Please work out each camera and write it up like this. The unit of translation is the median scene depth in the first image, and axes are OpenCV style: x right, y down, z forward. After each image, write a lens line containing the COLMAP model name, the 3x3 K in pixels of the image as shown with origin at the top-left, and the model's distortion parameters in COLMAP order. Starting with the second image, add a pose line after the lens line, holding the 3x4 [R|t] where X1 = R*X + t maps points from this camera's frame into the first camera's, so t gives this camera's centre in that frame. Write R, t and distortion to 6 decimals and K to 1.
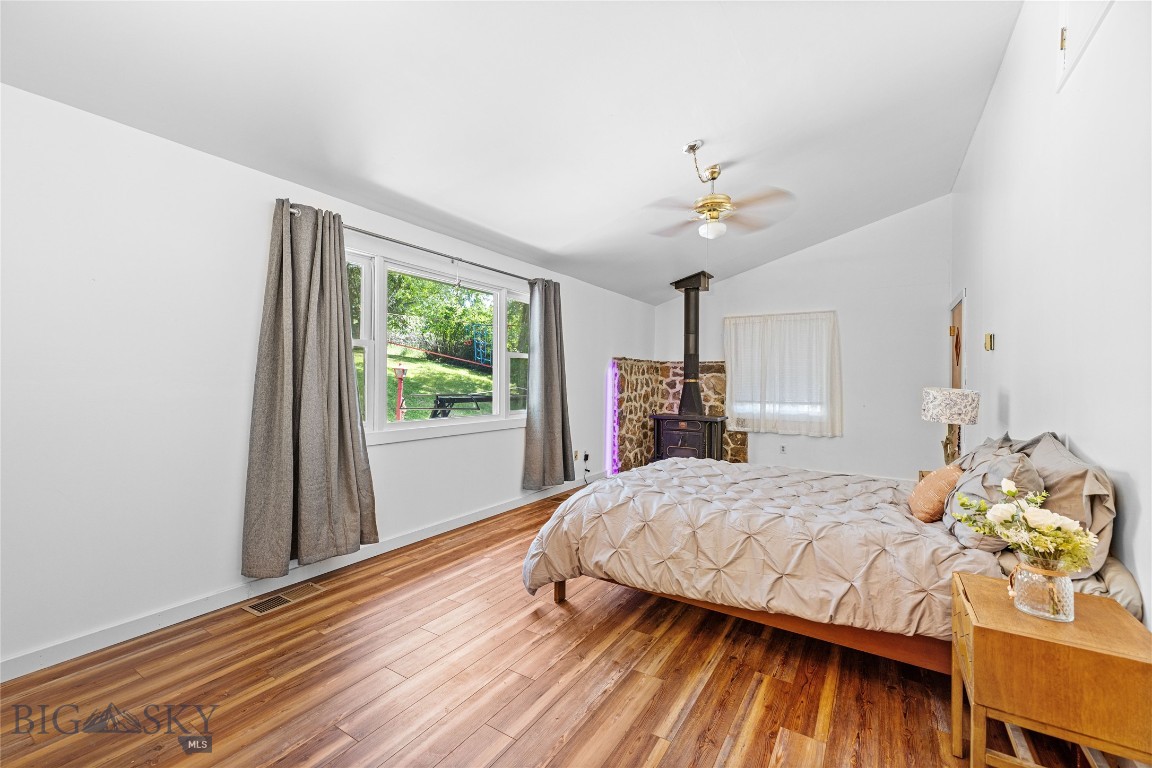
lens RADIAL K [[490.7, 0, 558.7], [0, 490.7, 367.3], [0, 0, 1]] dist [0.003696, 0.001322]
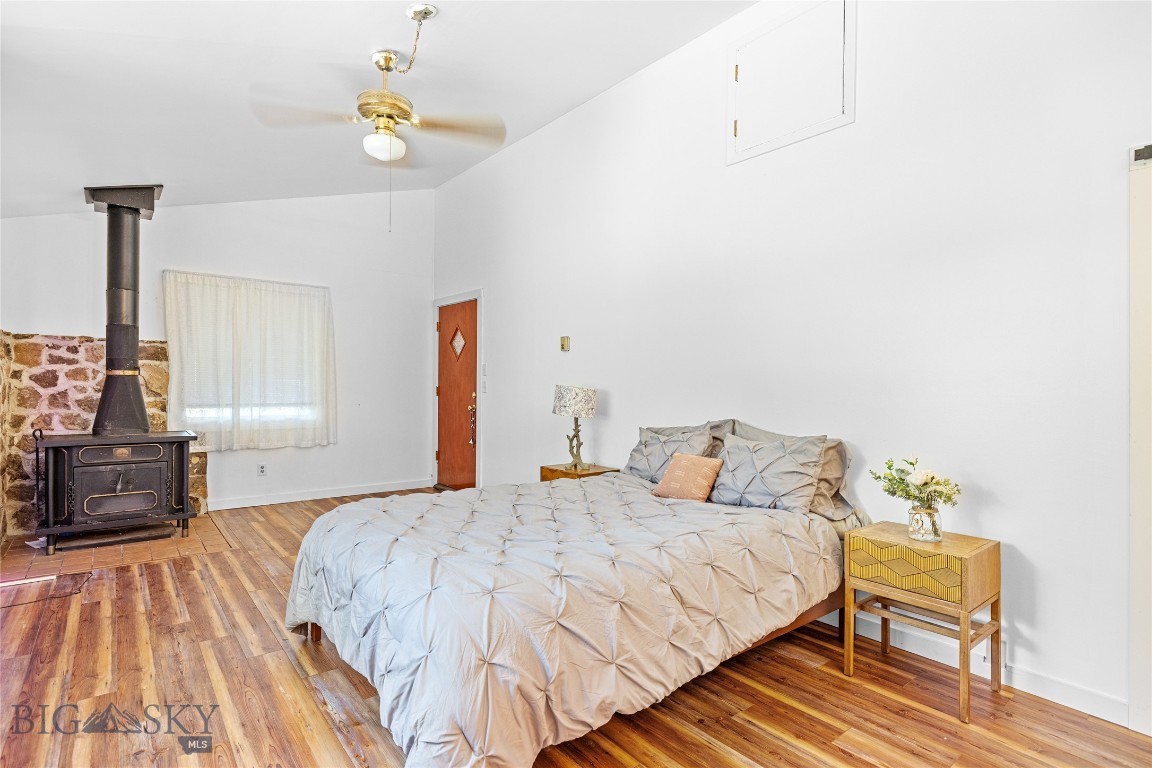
lens RADIAL K [[577.4, 0, 580.2], [0, 577.4, 376.1], [0, 0, 1]] dist [-0.000243, 0.000455]
pose [[0.300872, 0.004853, 0.953652, -0.213221], [-0.038314, 0.999241, 0.007003, 0.006950], [-0.952895, -0.038645, 0.300829, 0.317575]]
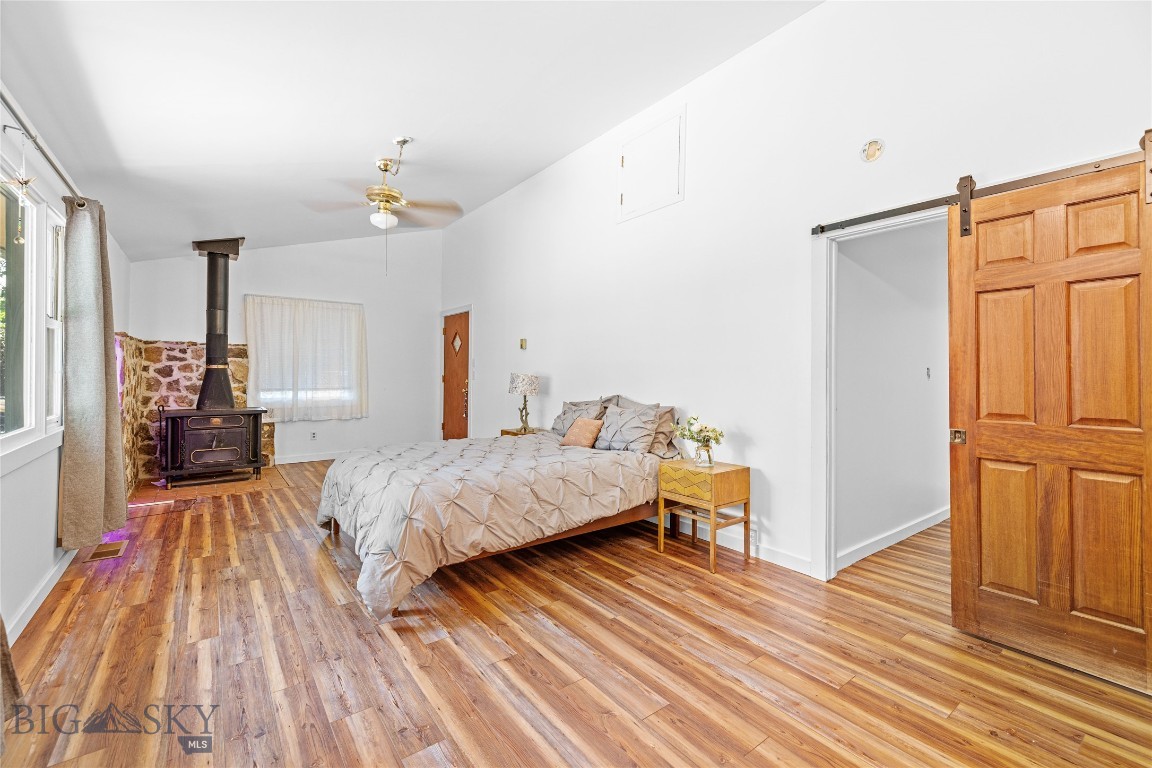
lens RADIAL K [[490.7, 0, 576.8], [0, 490.7, 358.0], [0, 0, 1]] dist [0.003696, 0.001322]
pose [[0.332724, 0.020207, 0.942808, -0.318714], [-0.030702, 0.999473, -0.010586, 0.003234], [-0.942524, -0.025424, 0.333169, 0.171357]]
